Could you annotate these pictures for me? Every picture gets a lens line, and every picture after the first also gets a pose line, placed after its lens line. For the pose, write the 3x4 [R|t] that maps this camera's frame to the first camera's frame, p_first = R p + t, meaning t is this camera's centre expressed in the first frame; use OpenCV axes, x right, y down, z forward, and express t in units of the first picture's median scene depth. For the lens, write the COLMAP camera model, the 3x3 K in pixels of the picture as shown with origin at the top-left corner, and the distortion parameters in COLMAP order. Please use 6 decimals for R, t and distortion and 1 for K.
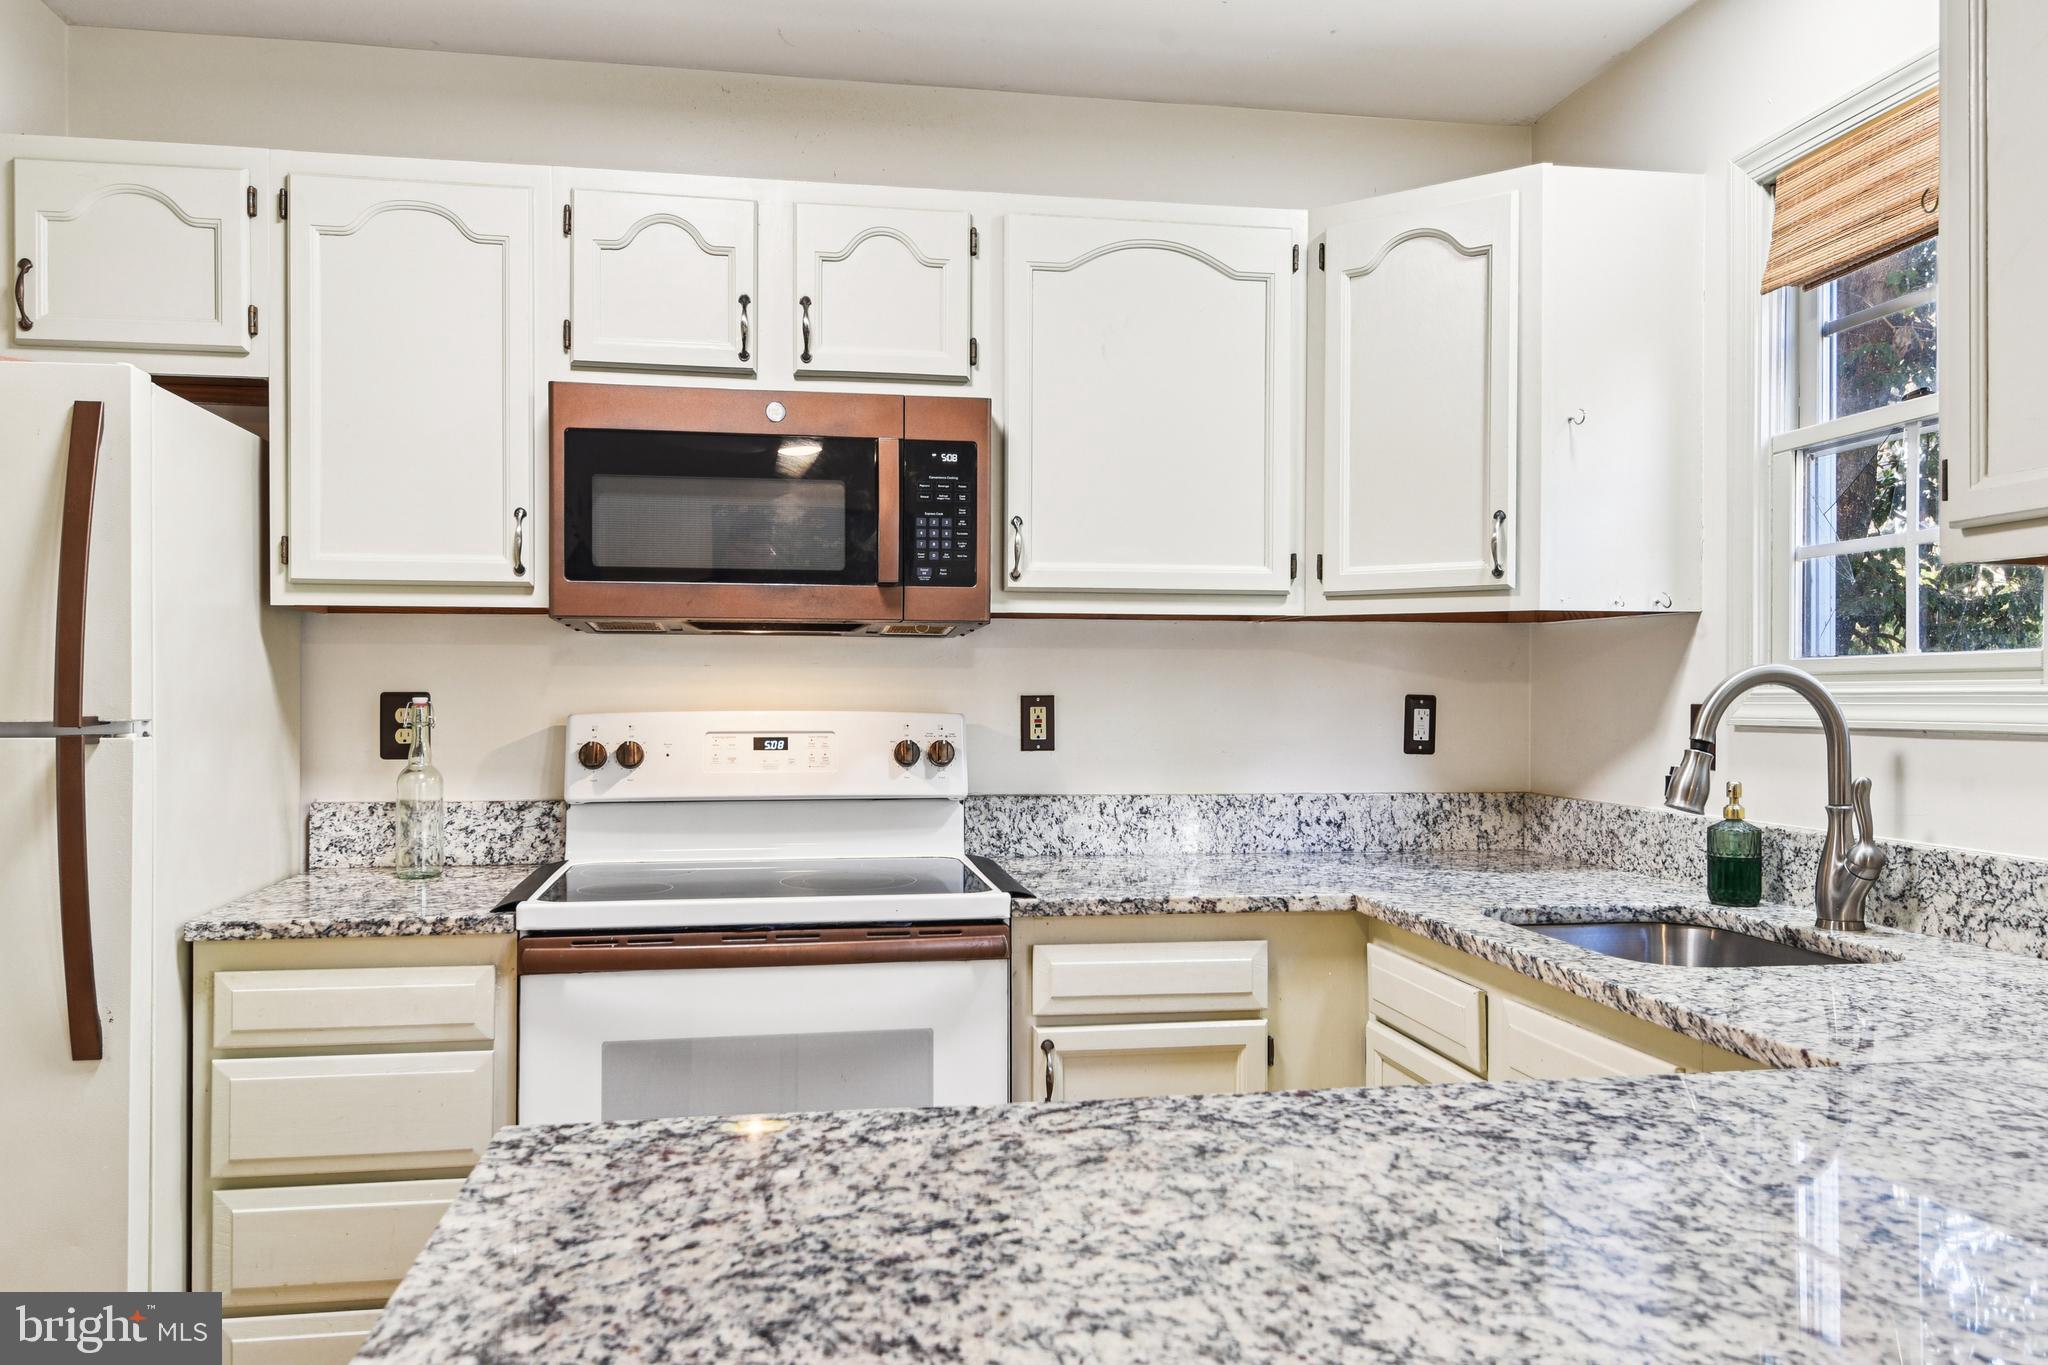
lens RADIAL K [[1514.3, 0, 1019.0], [0, 1514.3, 687.6], [0, 0, 1]] dist [0.032106, -0.025356]
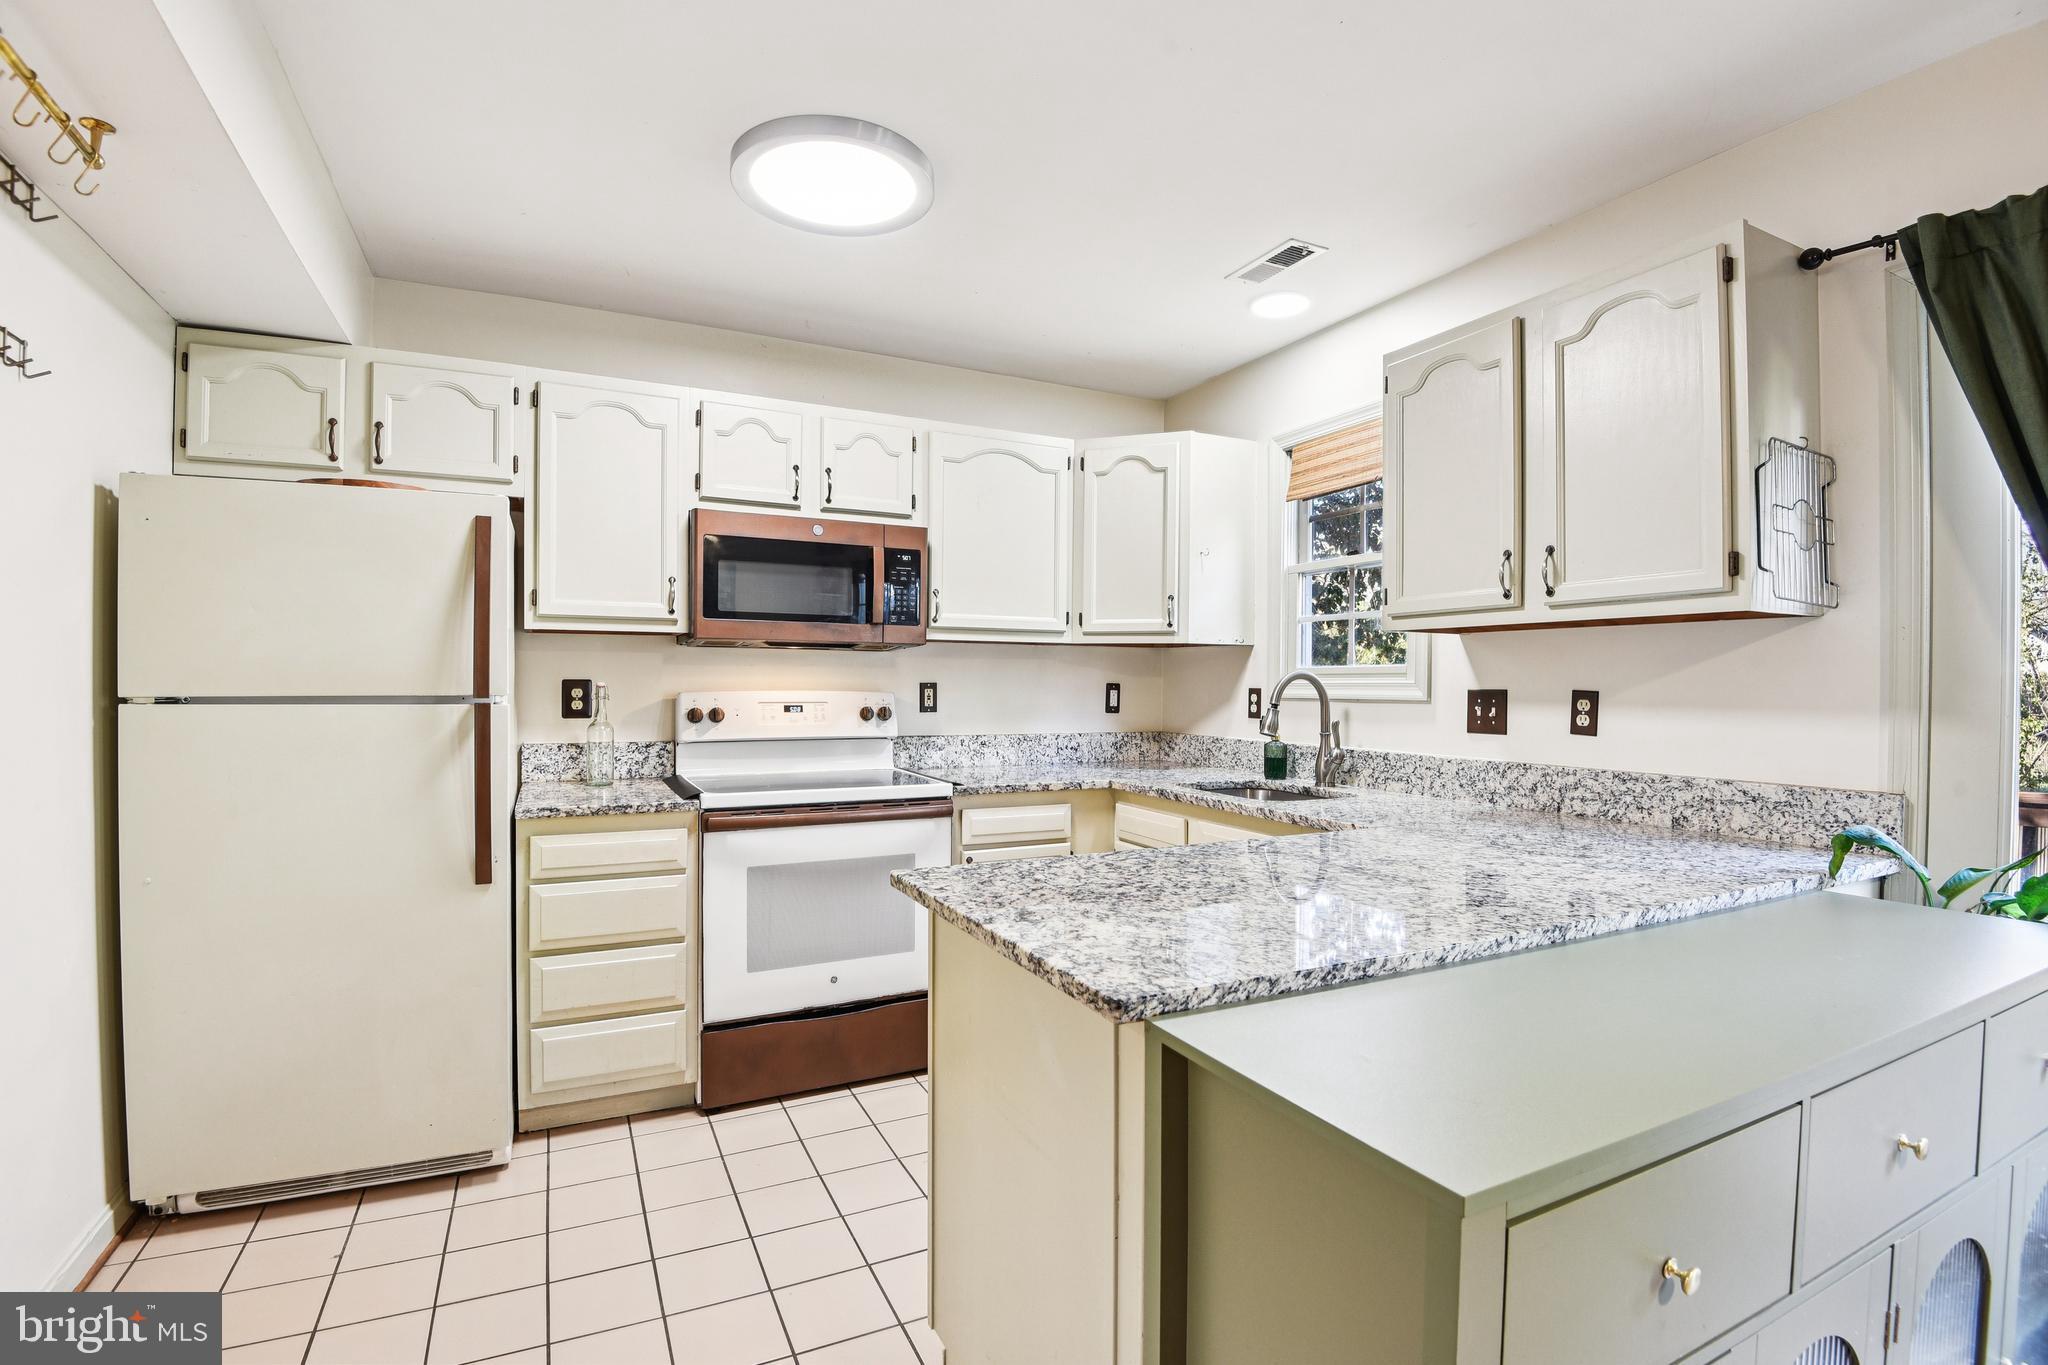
lens RADIAL K [[952.7, 0, 1024.6], [0, 952.7, 685.9], [0, 0, 1]] dist [-0.017530, -0.015913]
pose [[0.956547, 0.003155, 0.291562, -0.269812], [-0.005558, 0.999957, 0.007412, -0.000380], [-0.291526, -0.008710, 0.956523, -0.201127]]
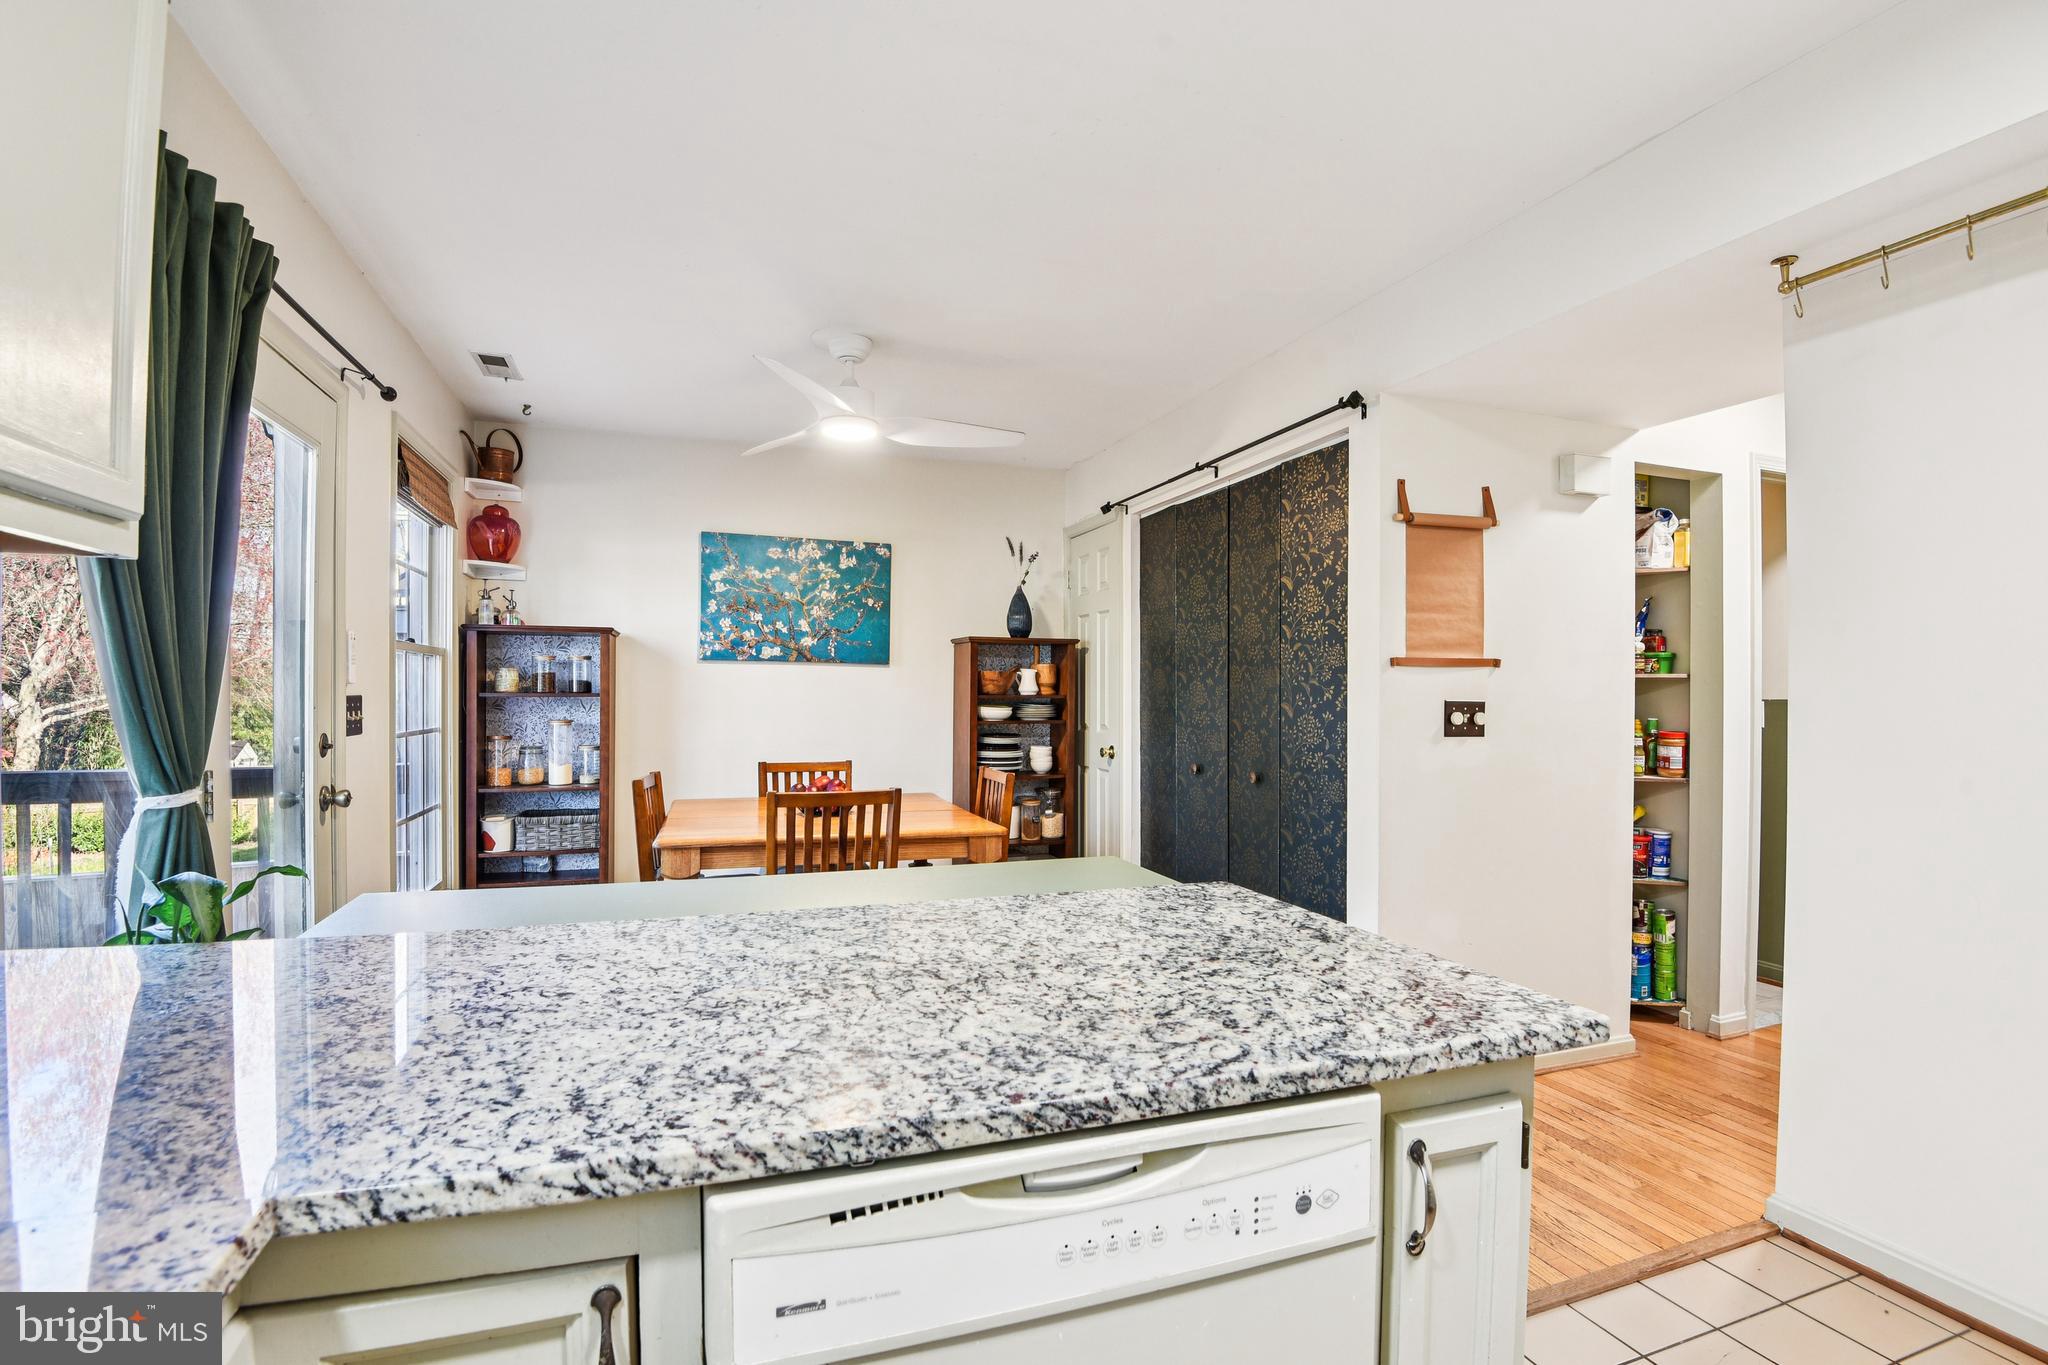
lens RADIAL K [[952.7, 0, 1027.2], [0, 952.7, 700.4], [0, 0, 1]] dist [-0.017530, -0.015913]
pose [[-0.984320, -0.005238, -0.176316, 0.148636], [-0.006260, 0.999967, 0.005242, 0.004548], [0.176283, 0.006264, -0.984320, 0.823393]]
